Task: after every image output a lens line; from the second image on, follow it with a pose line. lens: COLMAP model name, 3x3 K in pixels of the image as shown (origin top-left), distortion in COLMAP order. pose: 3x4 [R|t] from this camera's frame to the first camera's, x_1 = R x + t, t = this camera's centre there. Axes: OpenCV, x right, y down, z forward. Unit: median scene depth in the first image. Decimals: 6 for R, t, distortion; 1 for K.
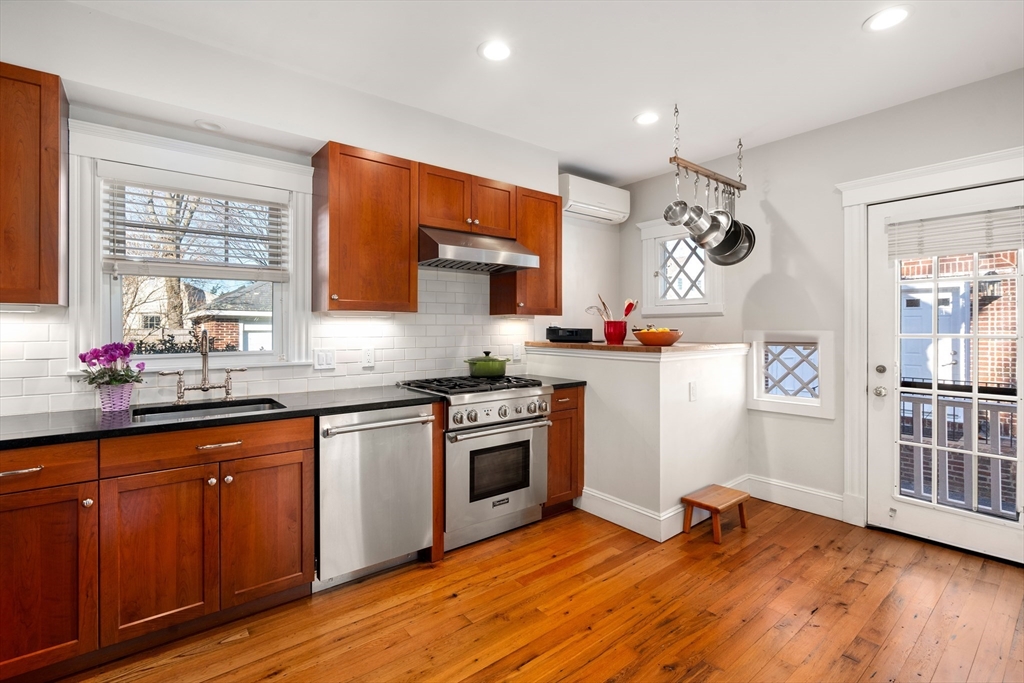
lens RADIAL K [[470.3, 0, 502.1], [0, 470.3, 330.8], [0, 0, 1]] dist [-0.000857, -0.000154]
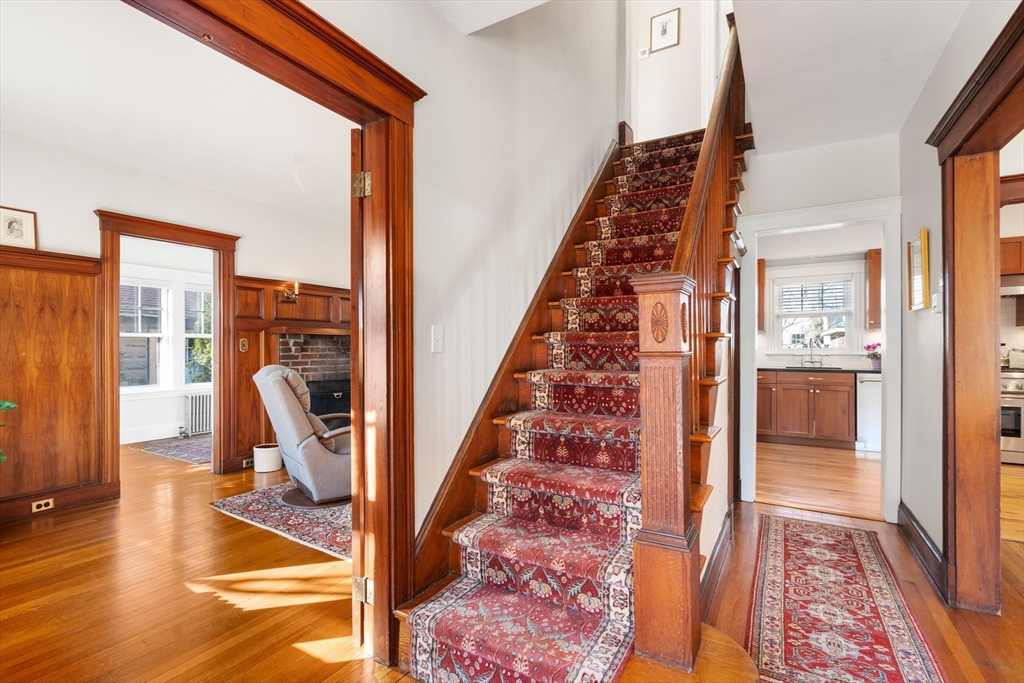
lens RADIAL K [[470.3, 0, 507.0], [0, 470.3, 346.1], [0, 0, 1]] dist [-0.000857, -0.000154]
pose [[0.365213, -0.001191, -0.930923, 0.898747], [-0.000624, 0.999999, -0.001524, 0.036121], [0.930924, 0.001138, 0.365211, -1.160333]]
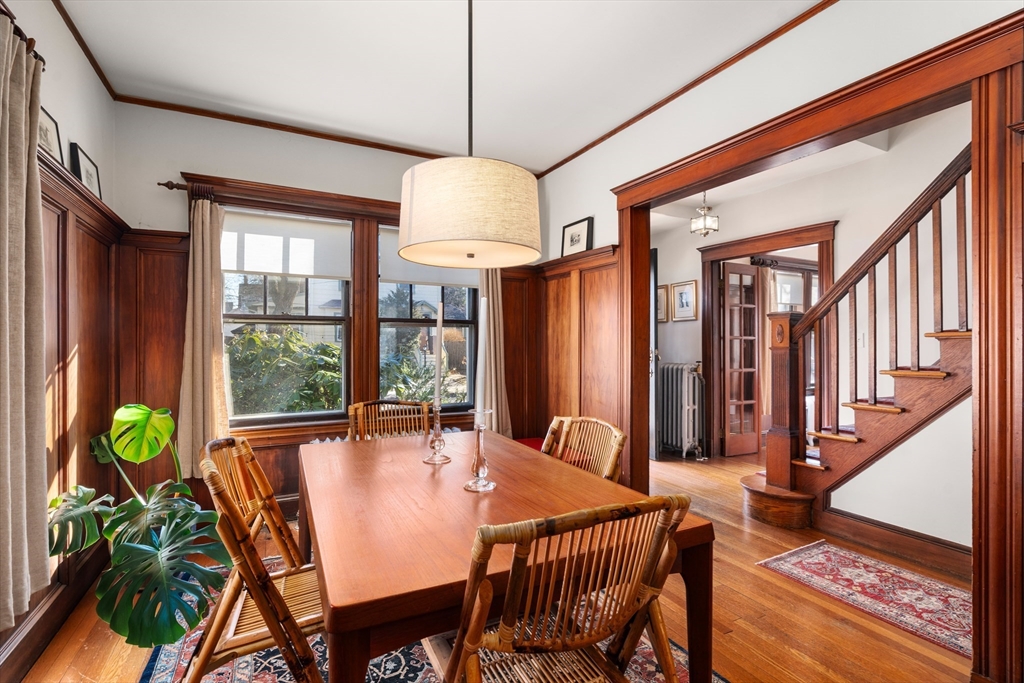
lens RADIAL K [[470.3, 0, 508.9], [0, 470.3, 343.8], [0, 0, 1]] dist [-0.000857, -0.000154]
pose [[-0.984623, -0.000745, 0.174694, 0.930082], [-0.000040, 0.999992, 0.004037, 0.028524], [-0.174695, 0.003968, -0.984615, 0.433952]]
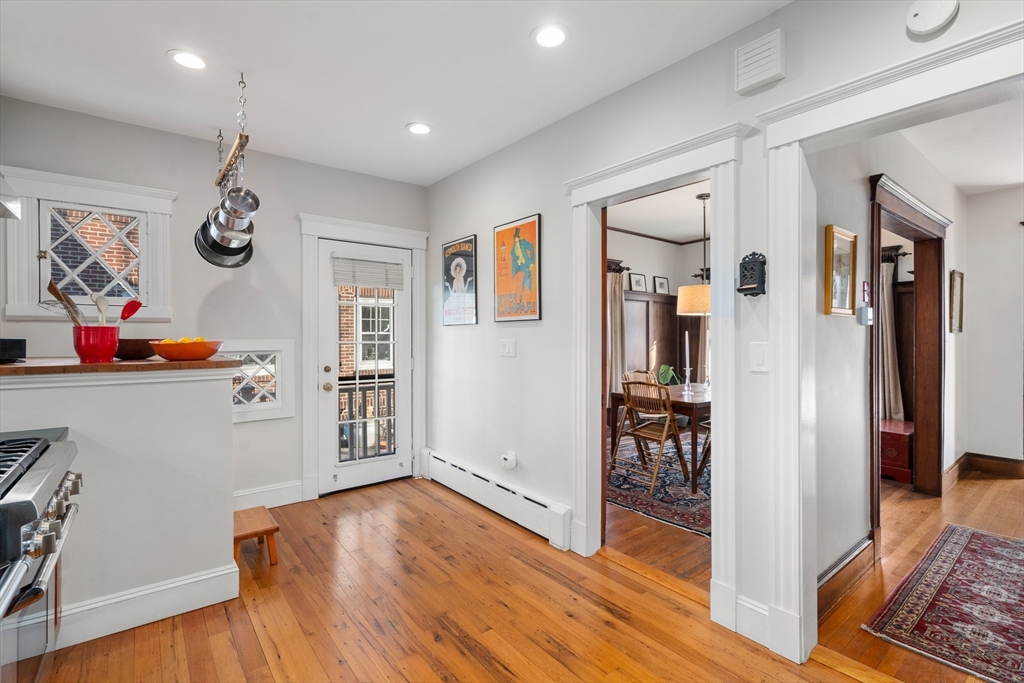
lens RADIAL K [[470.3, 0, 506.4], [0, 470.3, 343.0], [0, 0, 1]] dist [-0.000857, -0.000154]
pose [[-0.007301, -0.012955, 0.999889, -0.489087], [0.005882, 0.999898, 0.012998, -0.002958], [-0.999956, 0.005977, -0.007224, 0.539096]]
